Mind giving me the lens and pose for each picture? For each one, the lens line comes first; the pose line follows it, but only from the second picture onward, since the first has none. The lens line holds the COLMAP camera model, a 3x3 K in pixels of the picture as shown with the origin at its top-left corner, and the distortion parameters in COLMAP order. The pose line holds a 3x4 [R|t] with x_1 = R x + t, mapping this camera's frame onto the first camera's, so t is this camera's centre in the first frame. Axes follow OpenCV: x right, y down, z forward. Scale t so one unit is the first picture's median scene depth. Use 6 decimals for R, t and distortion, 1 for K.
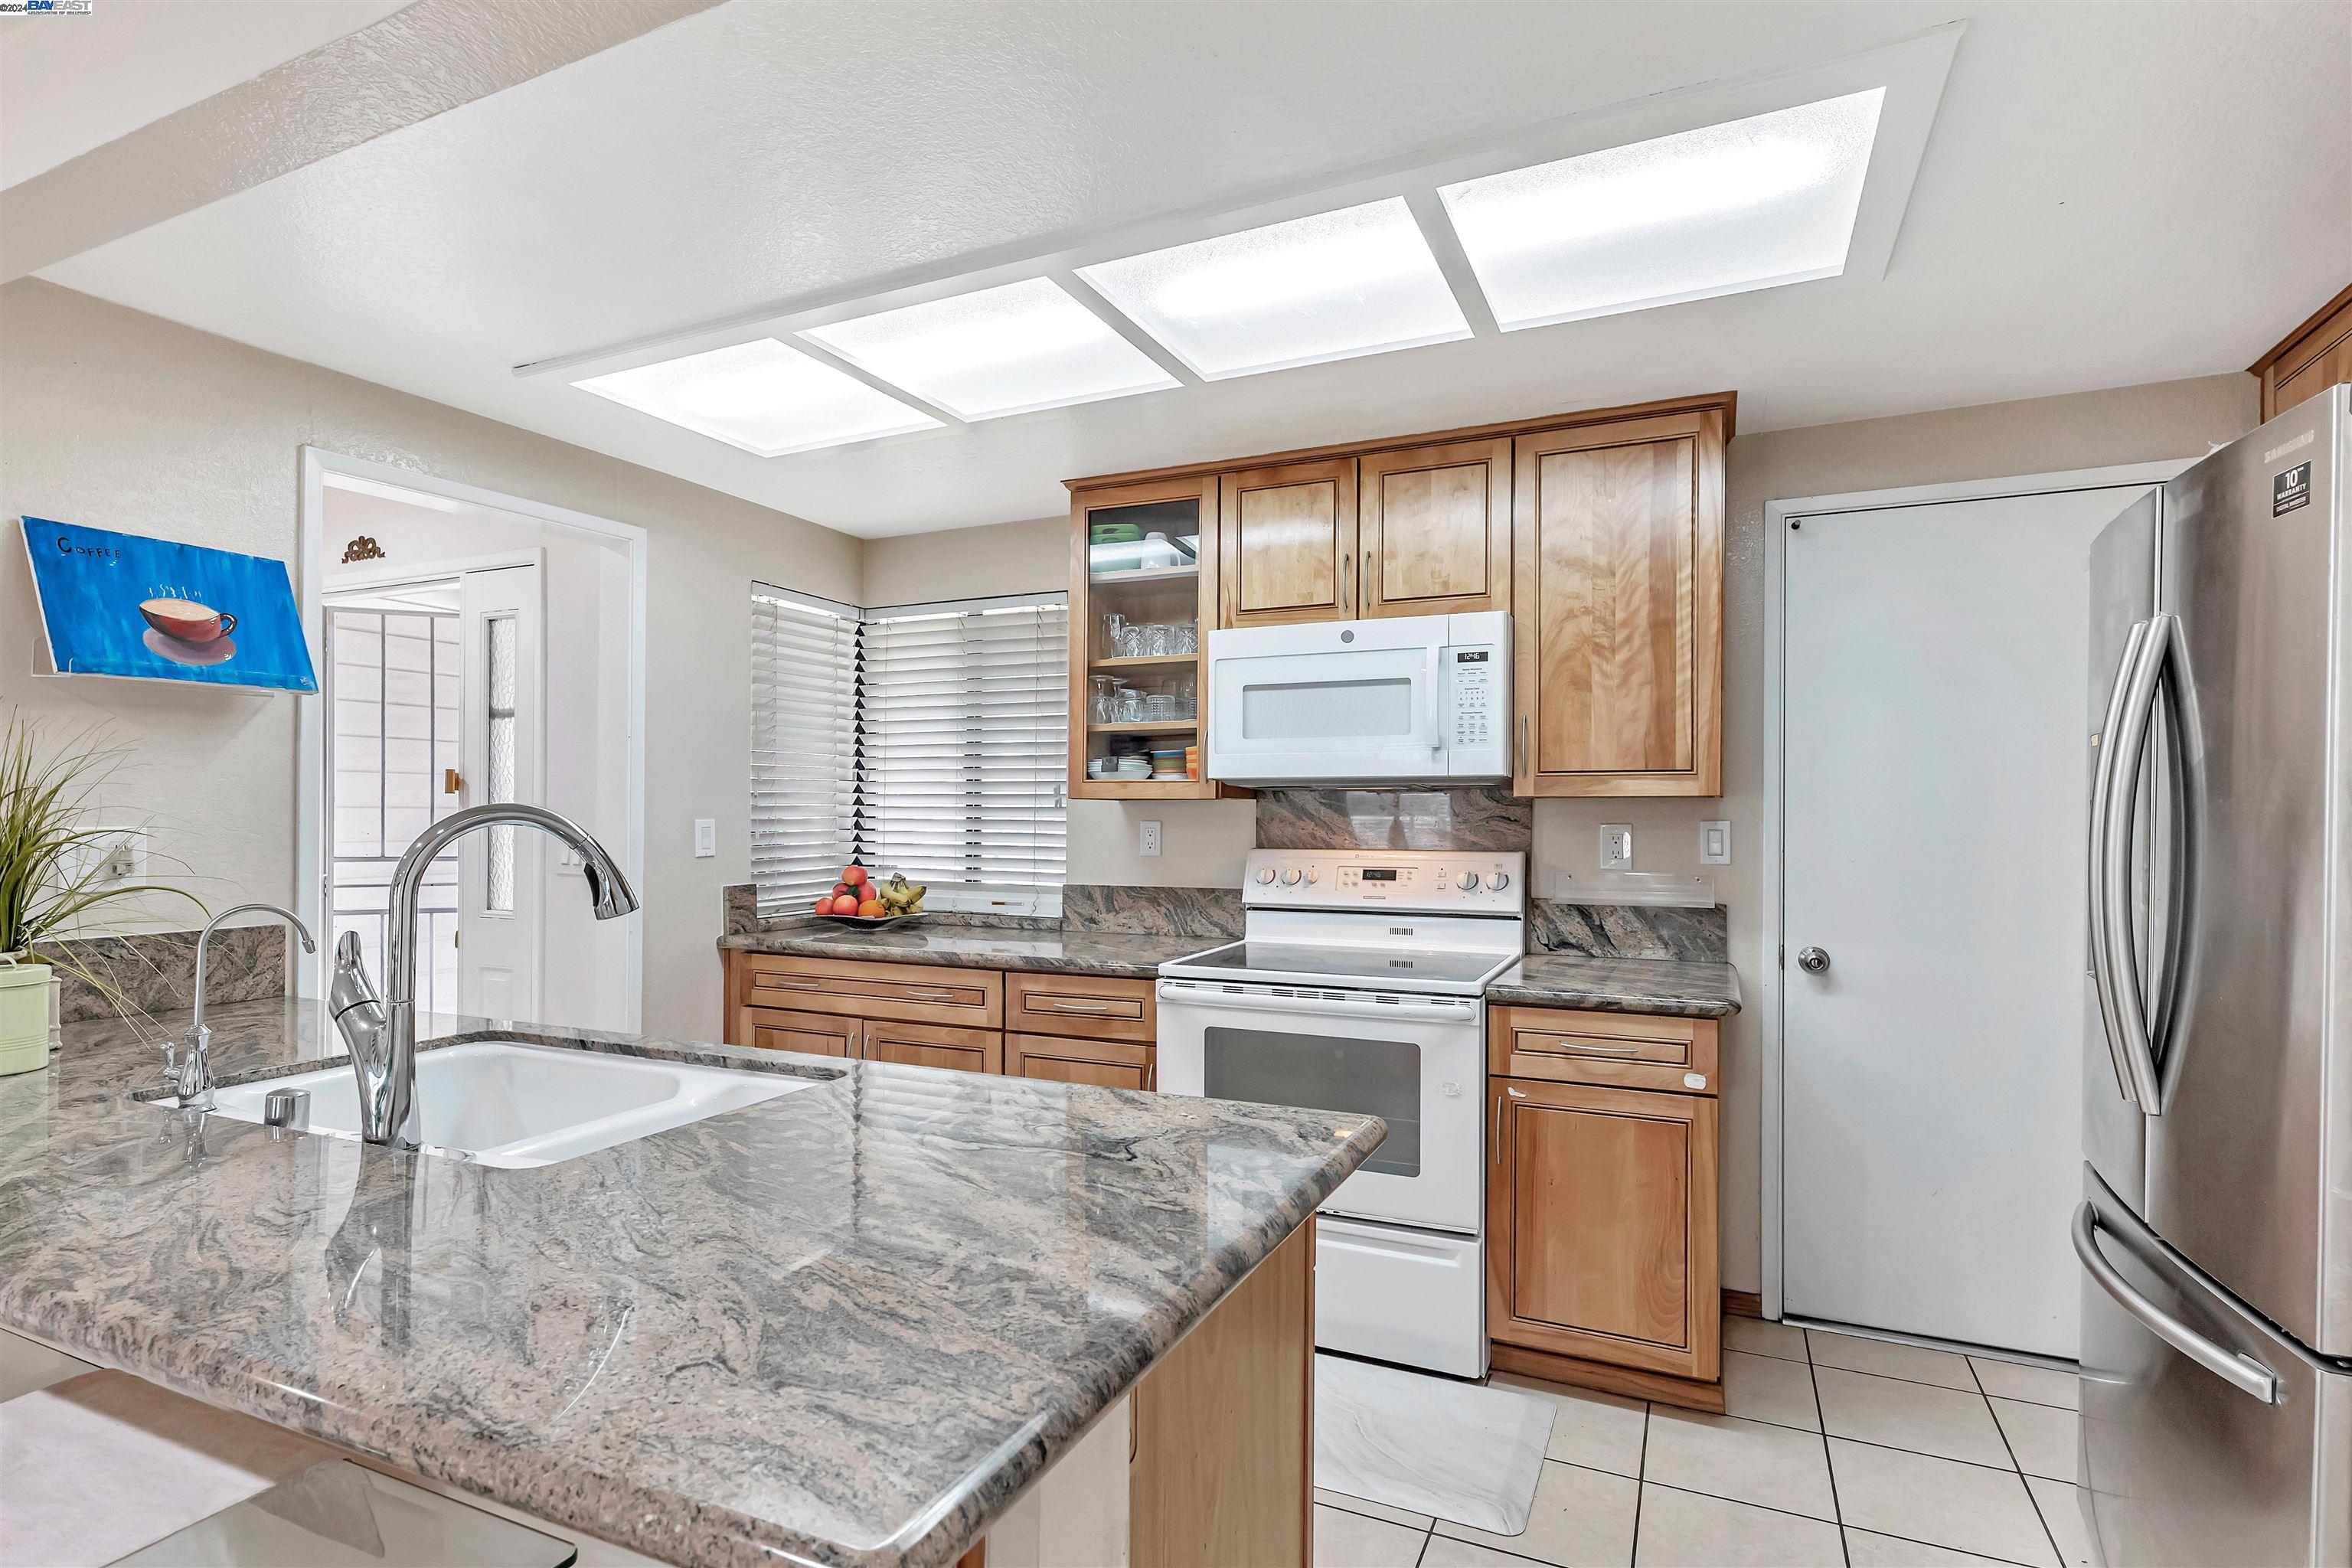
lens RADIAL K [[1128.6, 0, 1174.7], [0, 1128.6, 792.3], [0, 0, 1]] dist [0.003116, -0.000808]
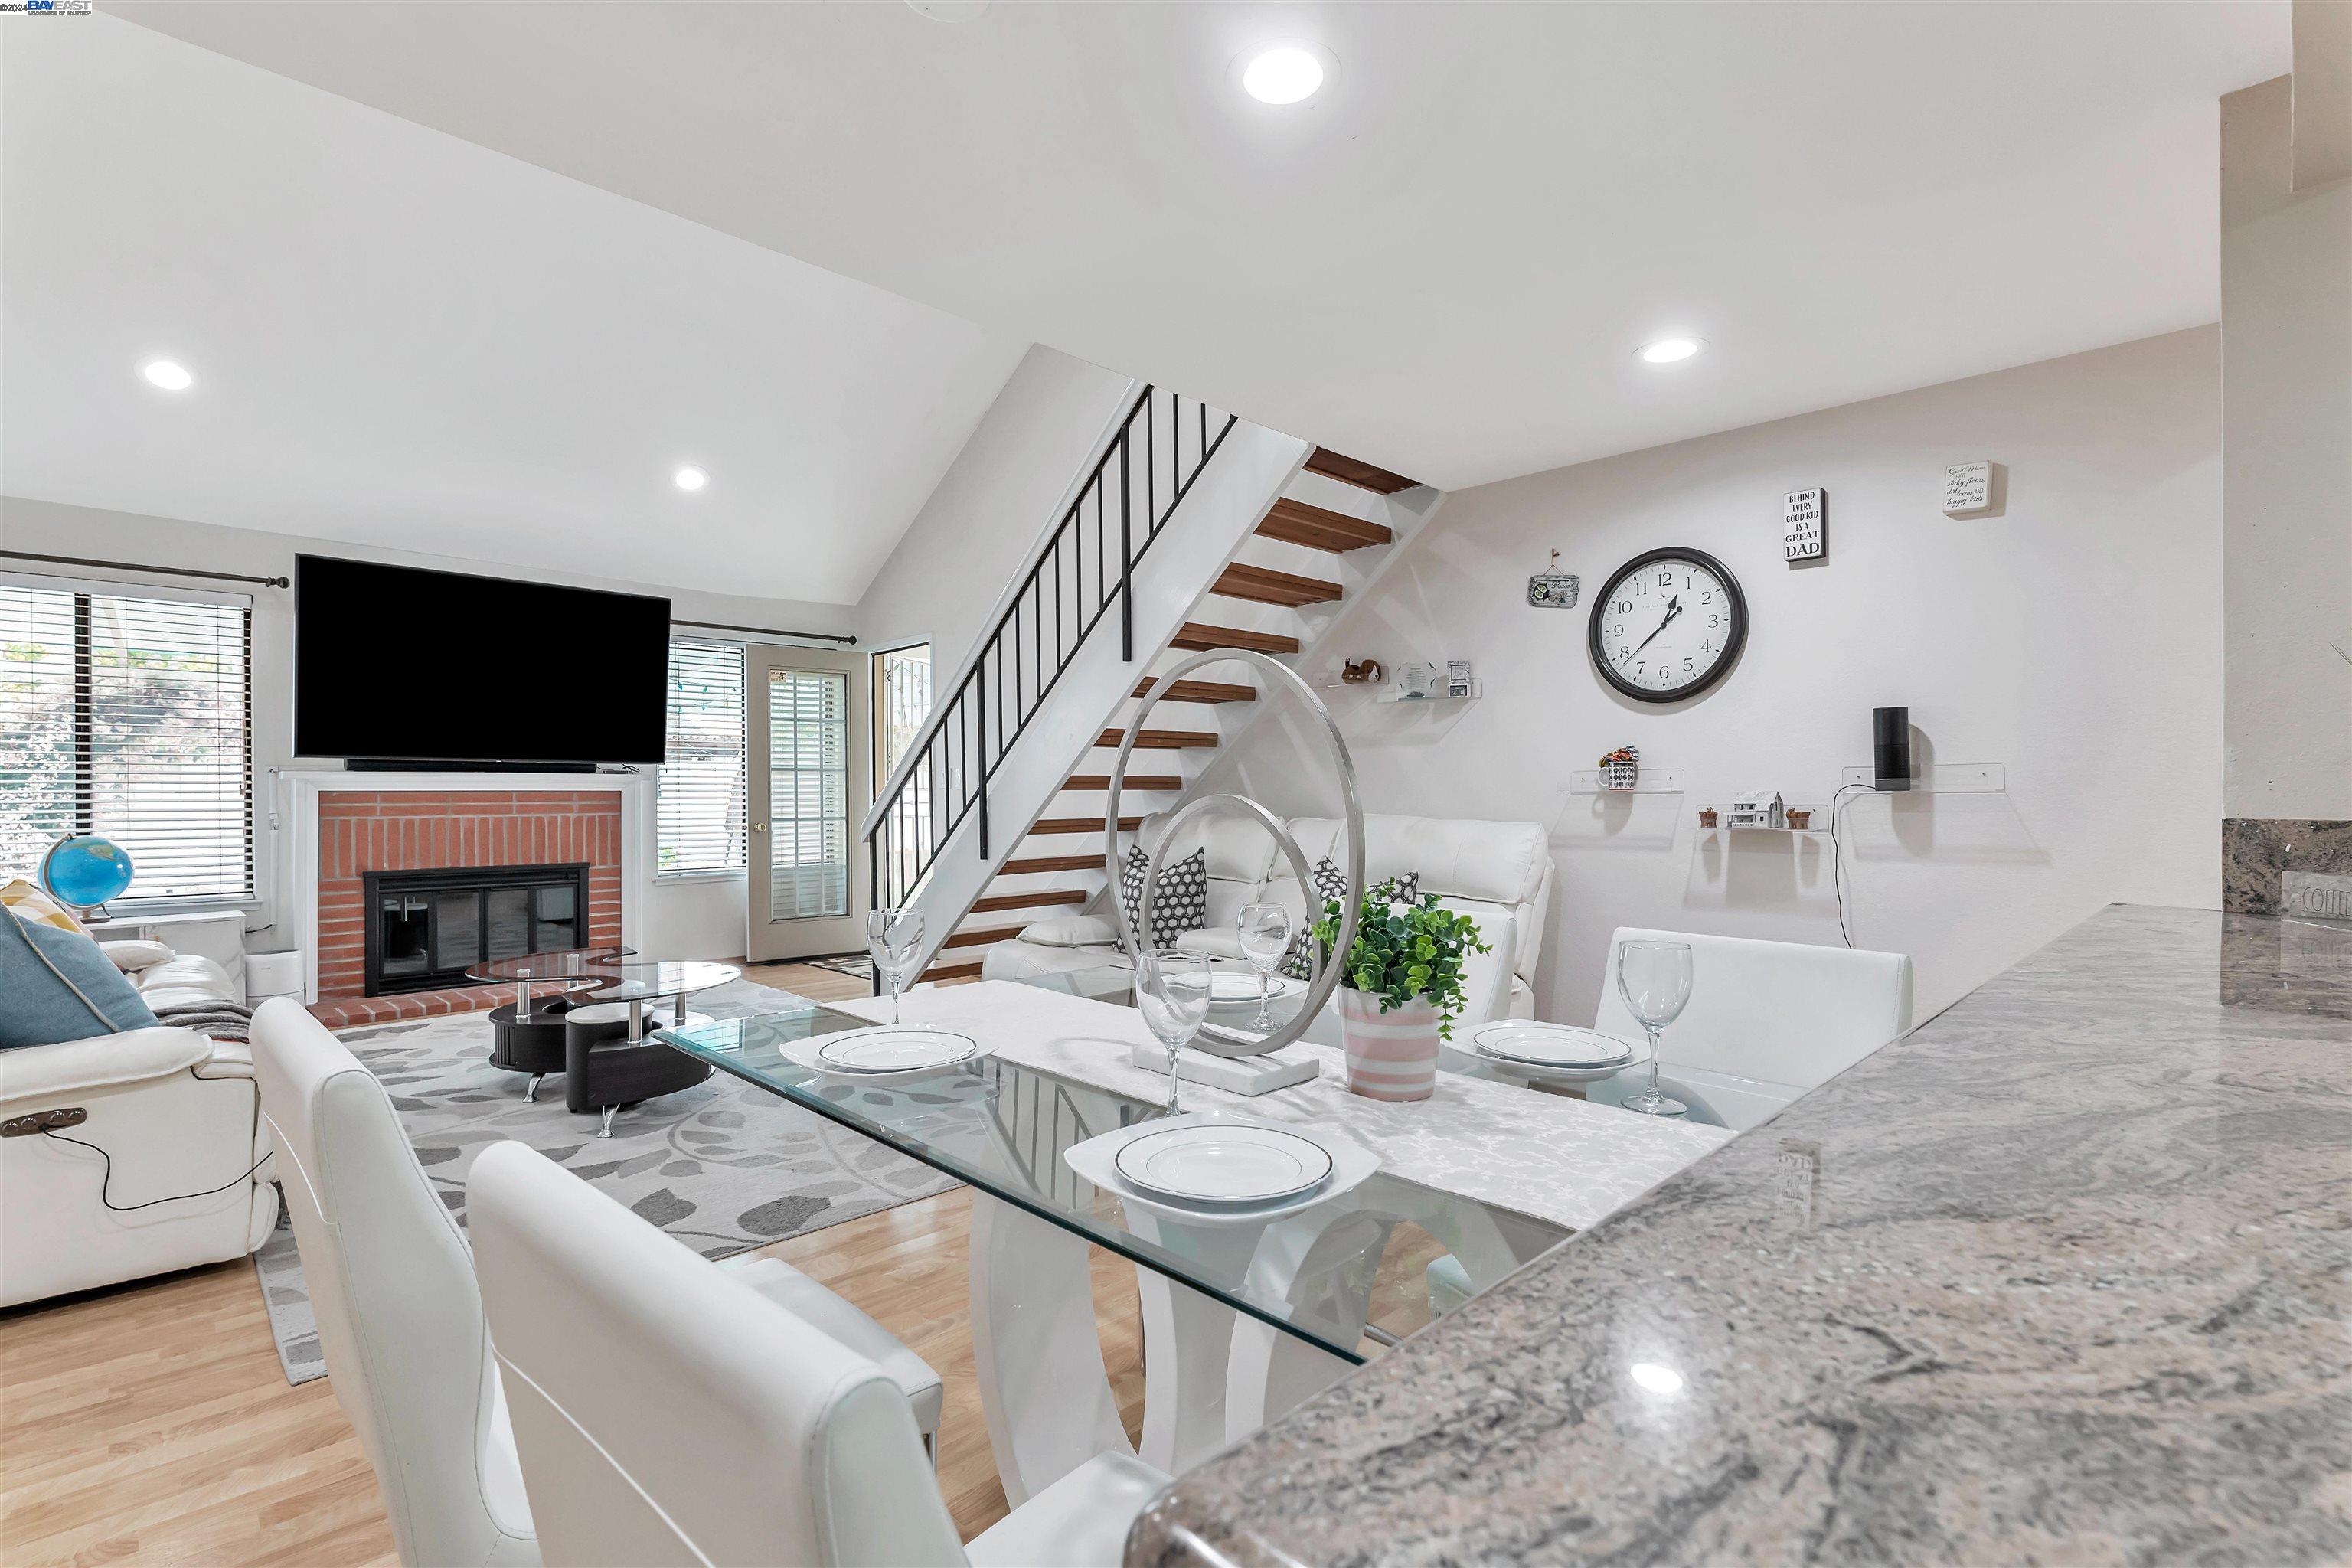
lens RADIAL K [[1093.4, 0, 1164.7], [0, 1093.4, 802.6], [0, 0, 1]] dist [0.004142, -0.001655]
pose [[-0.341096, 0.001775, -0.940027, 0.033456], [0.010382, 0.999944, -0.001879, 0.074722], [0.939971, -0.010400, -0.341095, 0.239069]]
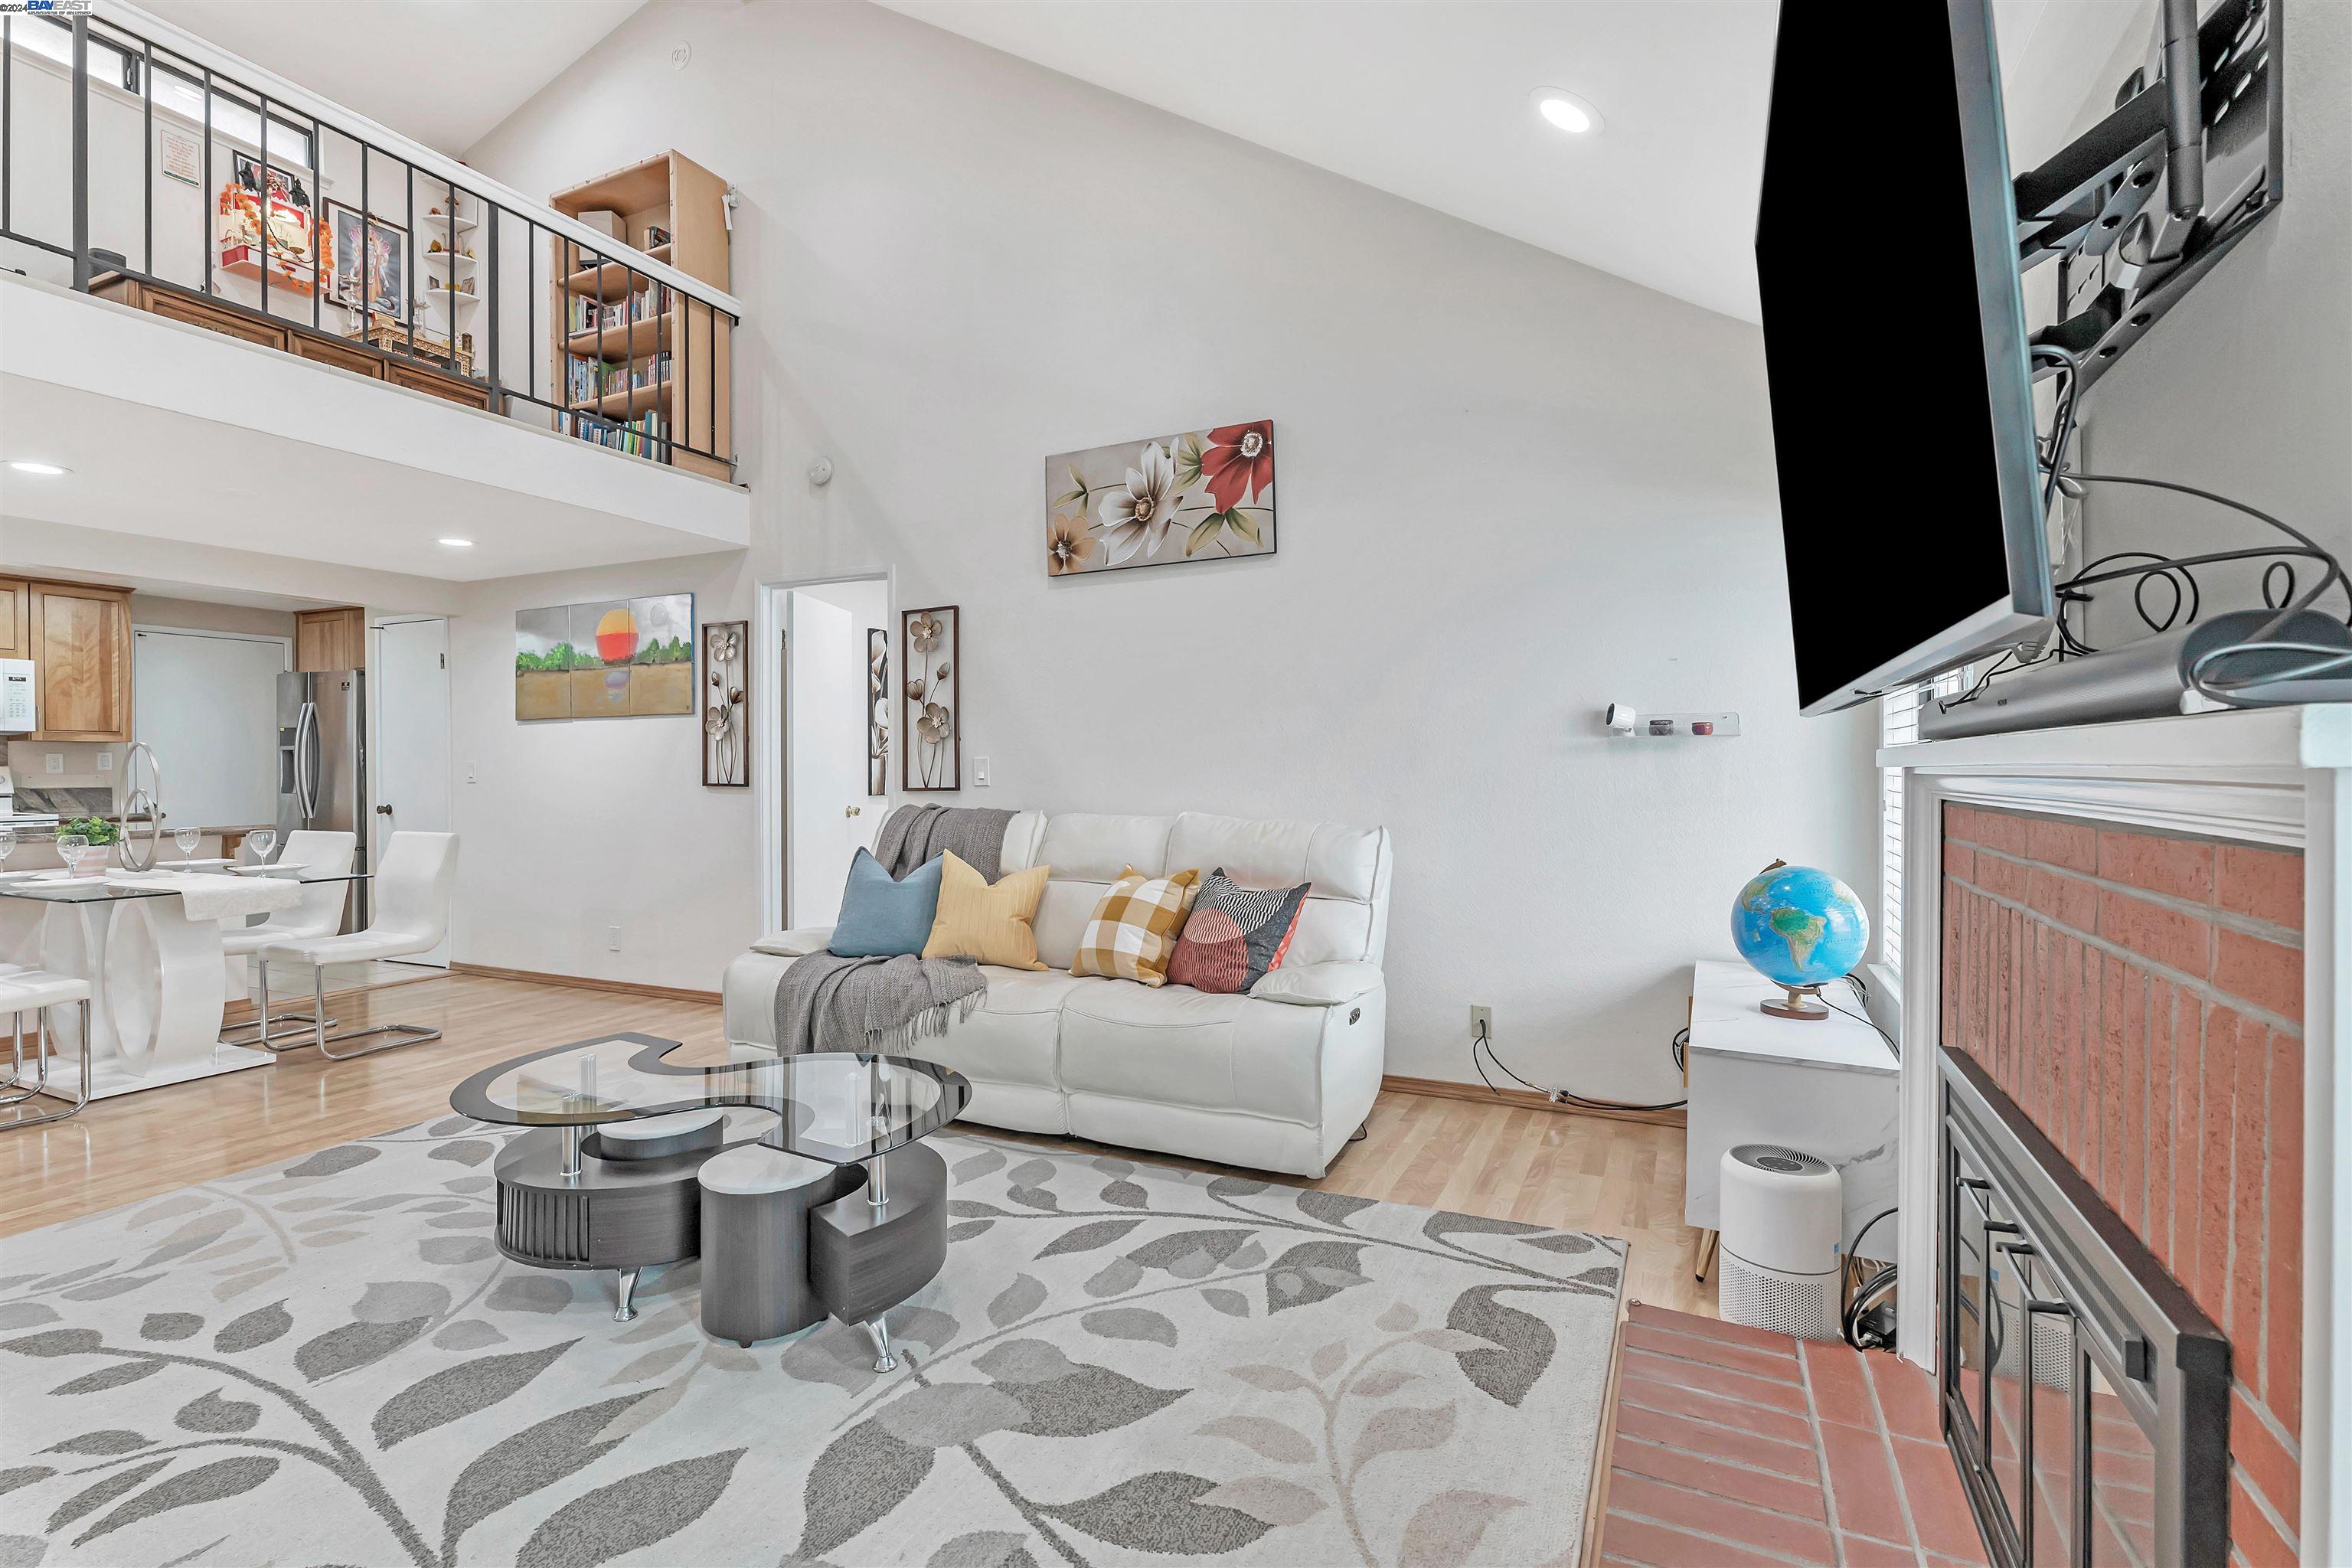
lens RADIAL K [[1093.4, 0, 1160.8], [0, 1093.4, 776.4], [0, 0, 1]] dist [0.004142, -0.001655]
pose [[-0.007785, -0.009600, 0.999924, -1.865943], [-0.012833, 0.999873, 0.009499, 0.025215], [-0.999887, -0.012758, -0.007908, -1.229197]]
